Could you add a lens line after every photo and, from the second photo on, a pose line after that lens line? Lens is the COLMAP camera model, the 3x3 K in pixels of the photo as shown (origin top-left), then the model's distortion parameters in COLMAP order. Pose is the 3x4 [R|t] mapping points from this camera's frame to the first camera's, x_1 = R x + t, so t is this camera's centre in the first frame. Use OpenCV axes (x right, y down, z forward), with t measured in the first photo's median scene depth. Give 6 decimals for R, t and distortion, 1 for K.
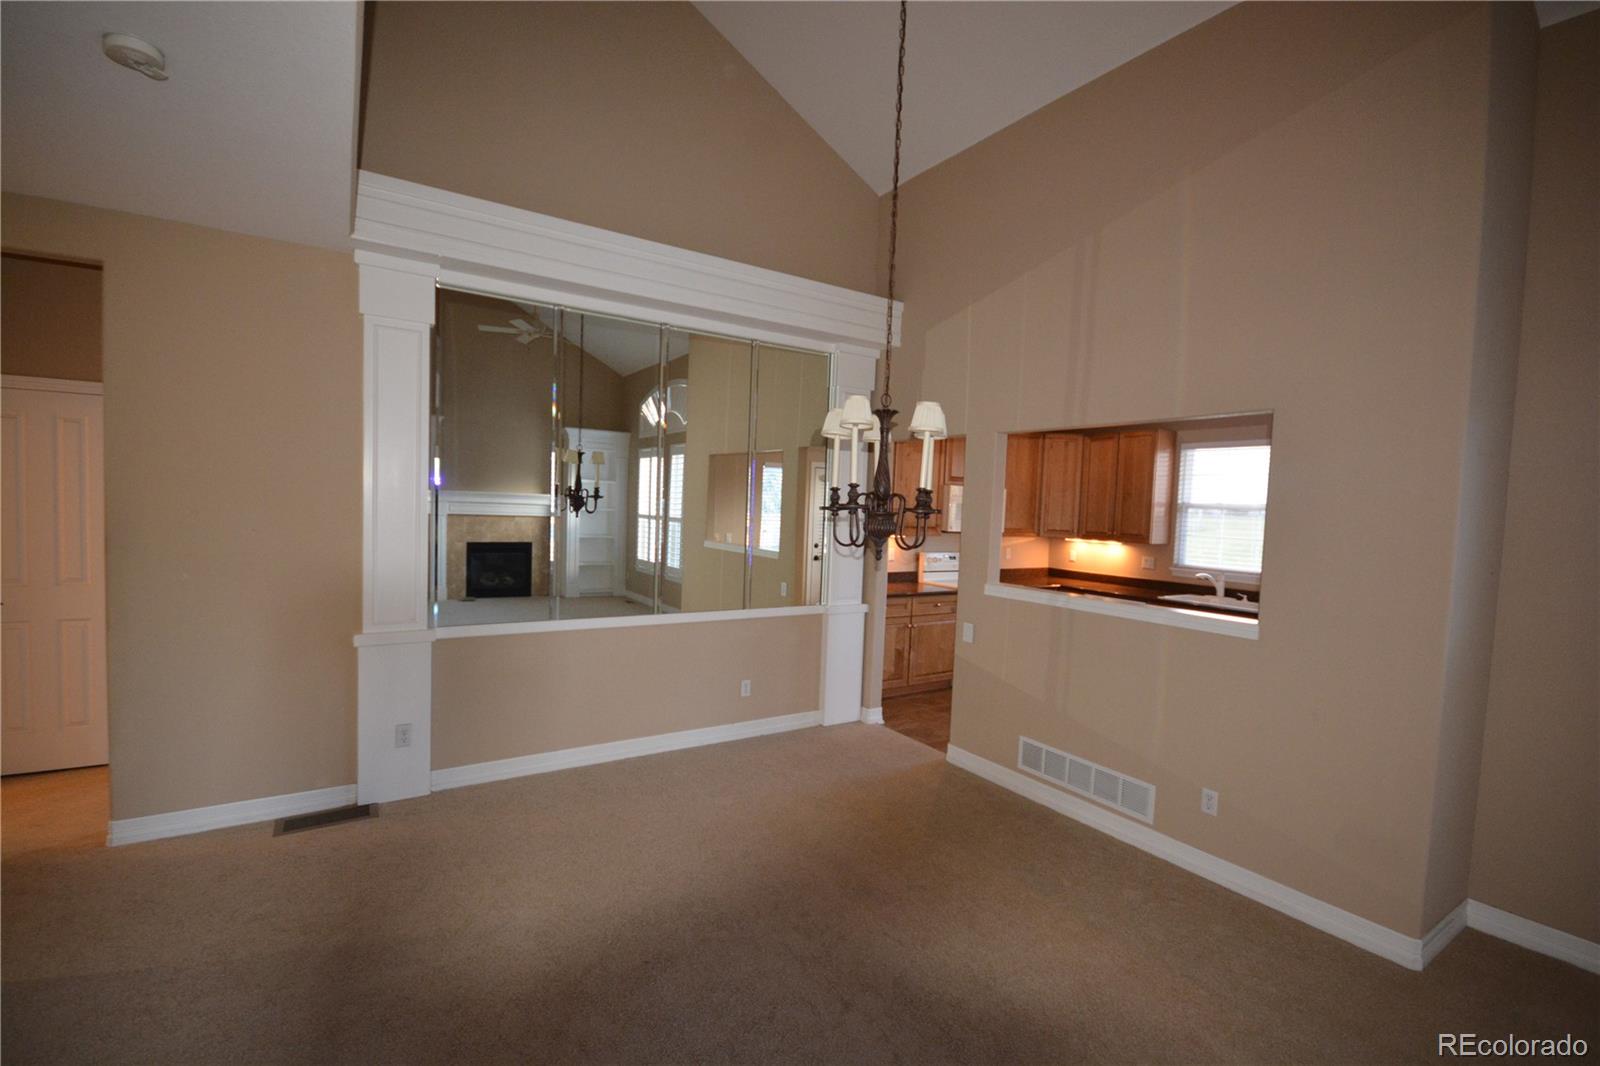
lens RADIAL K [[708.2, 0, 786.1], [0, 708.2, 527.1], [0, 0, 1]] dist [0.000534, -0.001106]
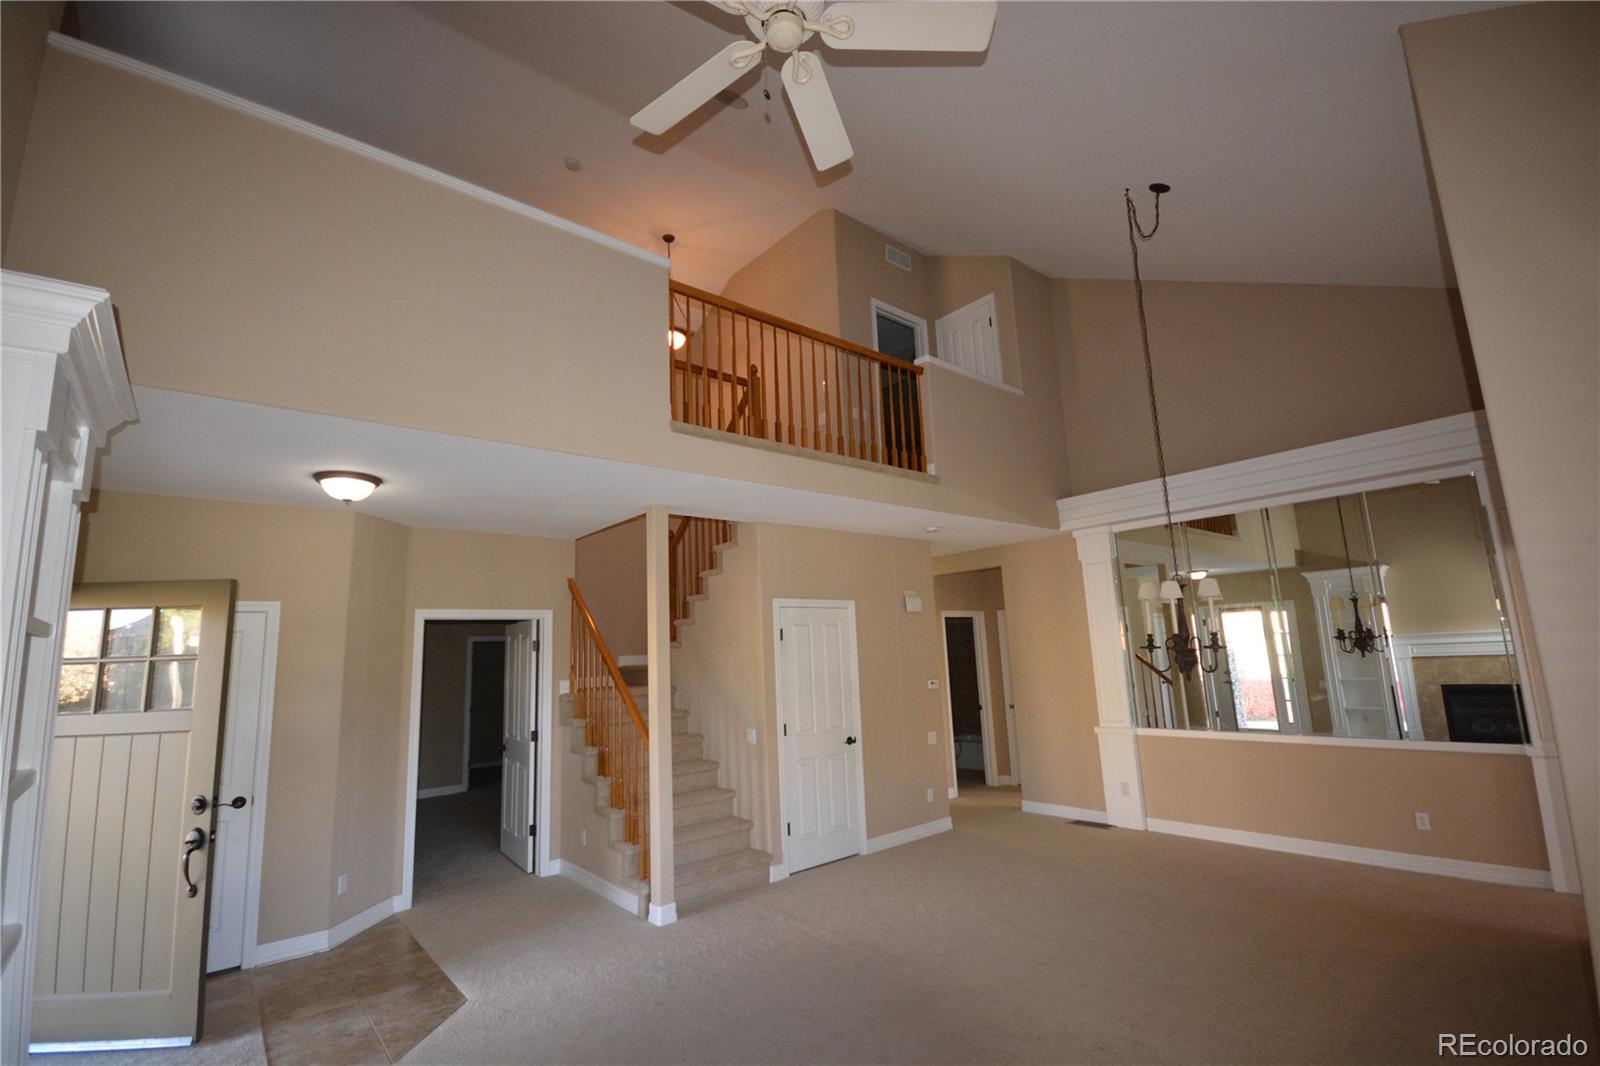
lens RADIAL K [[708.2, 0, 795.4], [0, 708.2, 533.4], [0, 0, 1]] dist [0.000534, -0.001106]
pose [[0.125095, -0.212159, -0.969195, 0.882325], [0.013738, 0.977146, -0.212126, 0.025495], [0.992050, 0.013221, 0.125151, -0.030331]]
